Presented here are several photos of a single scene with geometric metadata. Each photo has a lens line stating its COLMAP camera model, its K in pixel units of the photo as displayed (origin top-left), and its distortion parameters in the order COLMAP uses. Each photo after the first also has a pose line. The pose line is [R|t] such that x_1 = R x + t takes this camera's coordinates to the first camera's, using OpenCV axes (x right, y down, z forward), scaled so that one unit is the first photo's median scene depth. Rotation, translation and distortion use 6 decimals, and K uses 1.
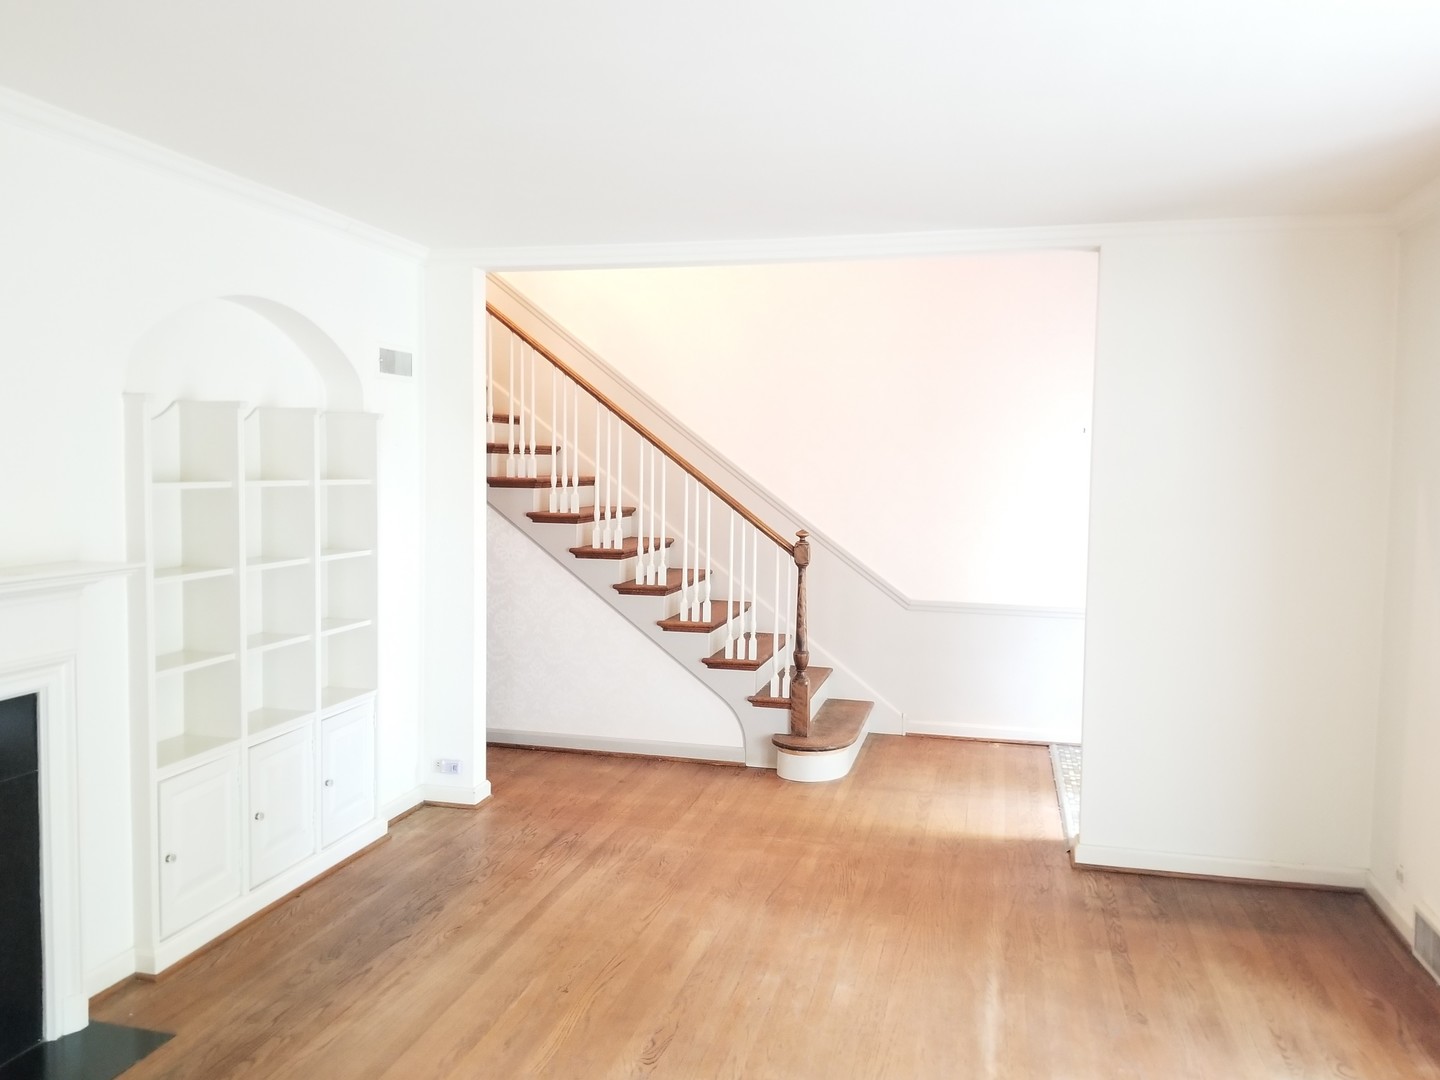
lens RADIAL K [[1133.0, 0, 687.7], [0, 1133.0, 538.7], [0, 0, 1]] dist [0.003692, -0.007703]
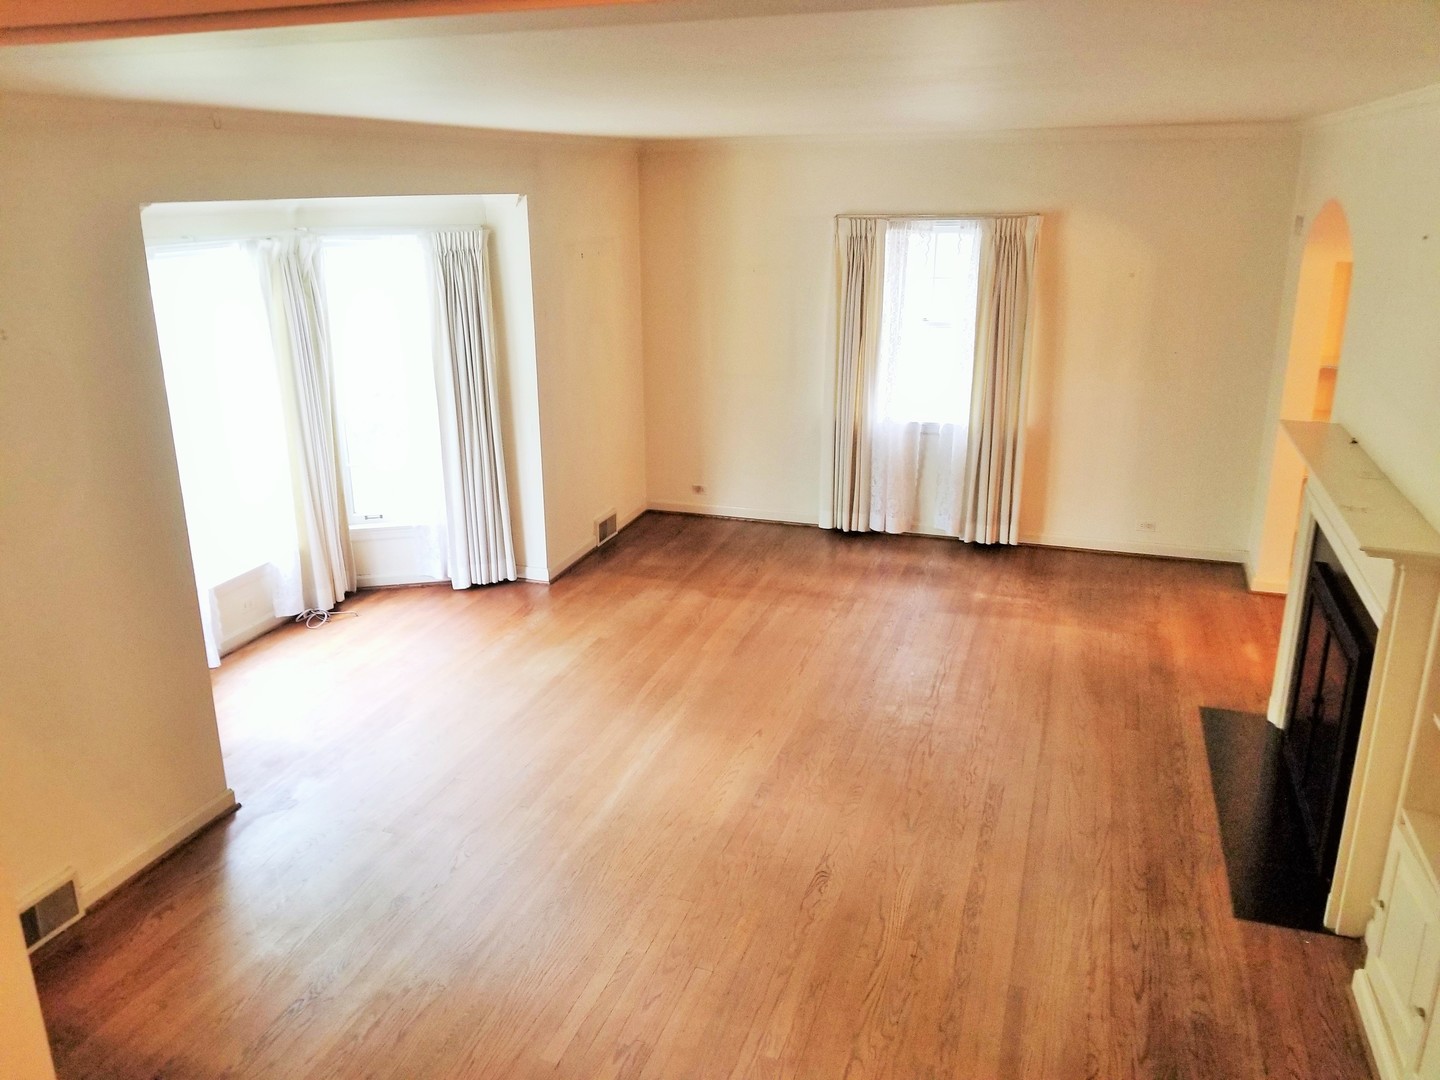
lens RADIAL K [[1133.0, 0, 687.7], [0, 1133.0, 538.7], [0, 0, 1]] dist [0.003692, -0.007703]
pose [[-0.995758, -0.026515, 0.088113, 0.013479], [0.007333, 0.931673, 0.363225, -0.299345], [-0.091723, 0.362330, -0.927526, 1.694342]]
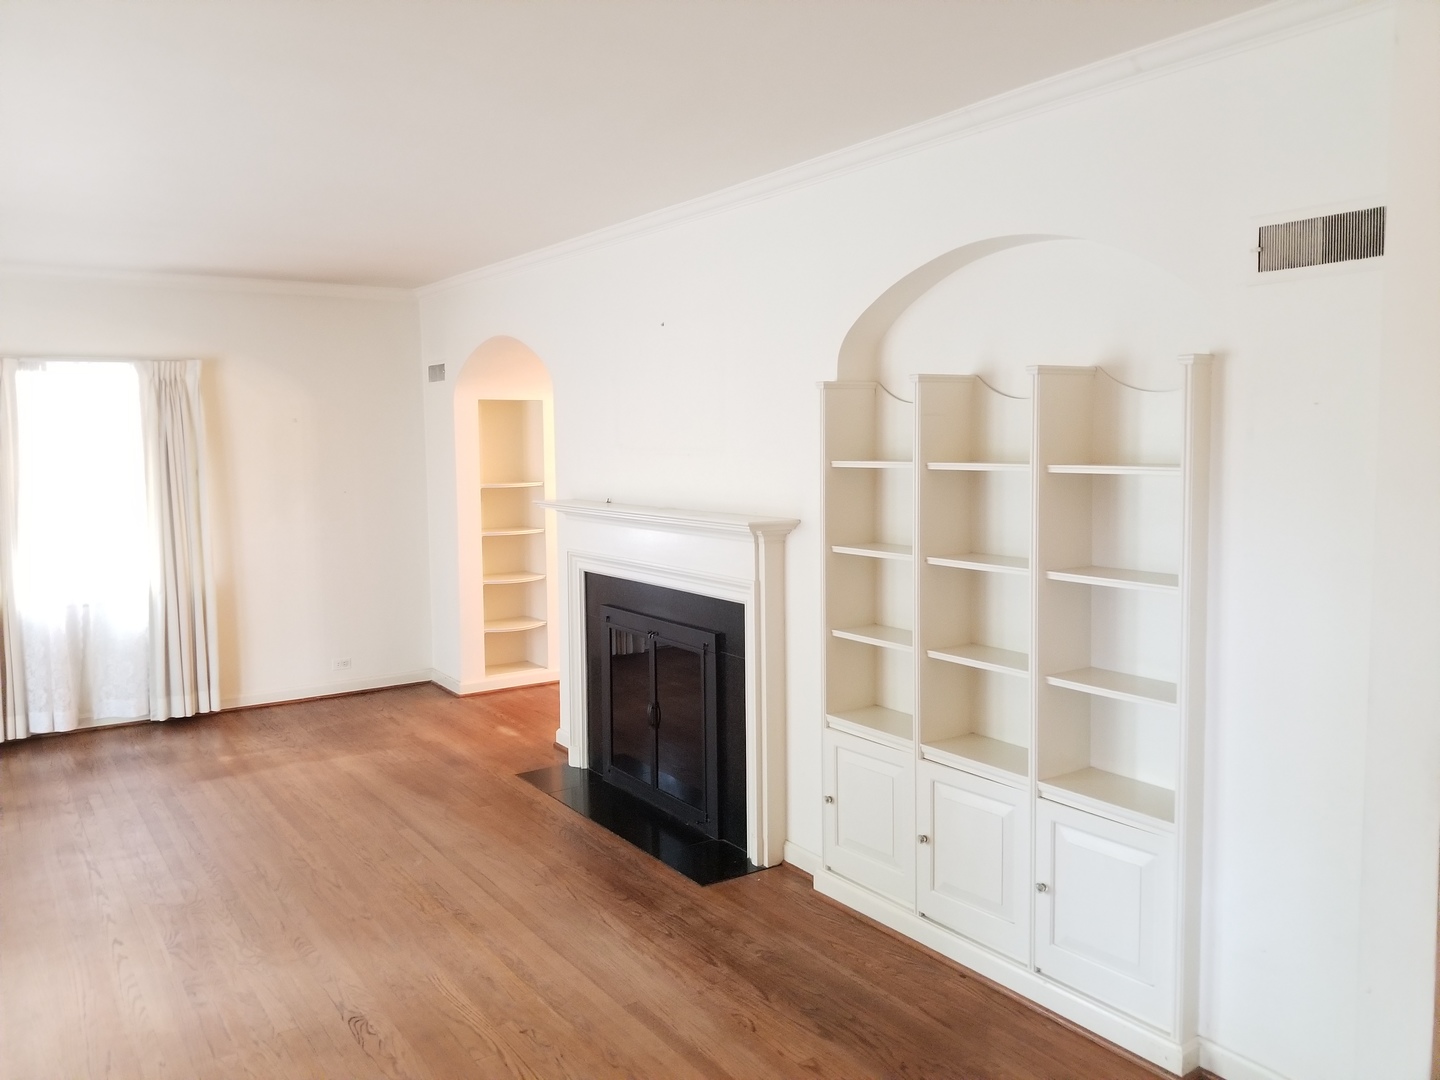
lens RADIAL K [[1125.3, 0, 705.5], [0, 1125.3, 513.5], [0, 0, 1]] dist [0.010570, -0.000575]
pose [[-0.662448, 0.054129, -0.747150, 0.412555], [-0.039259, 0.993507, 0.106785, -0.105121], [0.748079, 0.100071, -0.656021, 1.535763]]
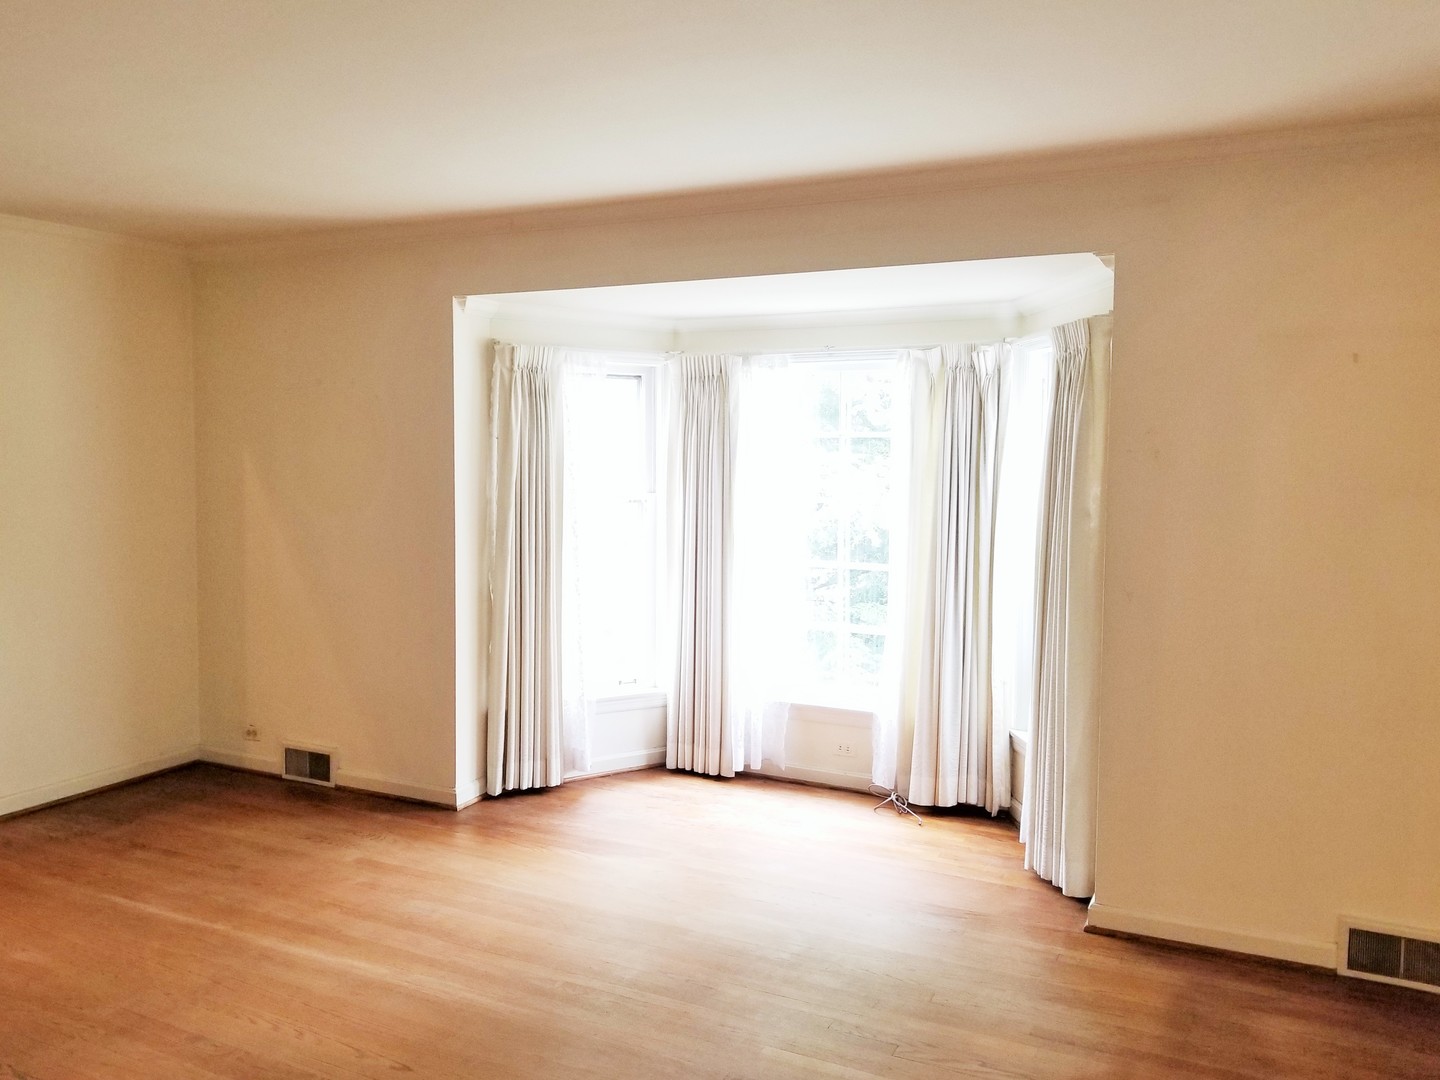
lens RADIAL K [[1133.0, 0, 687.7], [0, 1133.0, 538.7], [0, 0, 1]] dist [0.003692, -0.007703]
pose [[0.211152, -0.083062, 0.973918, -0.639923], [0.052844, 0.995896, 0.073479, -0.016139], [-0.976024, 0.035950, 0.214675, 0.176439]]
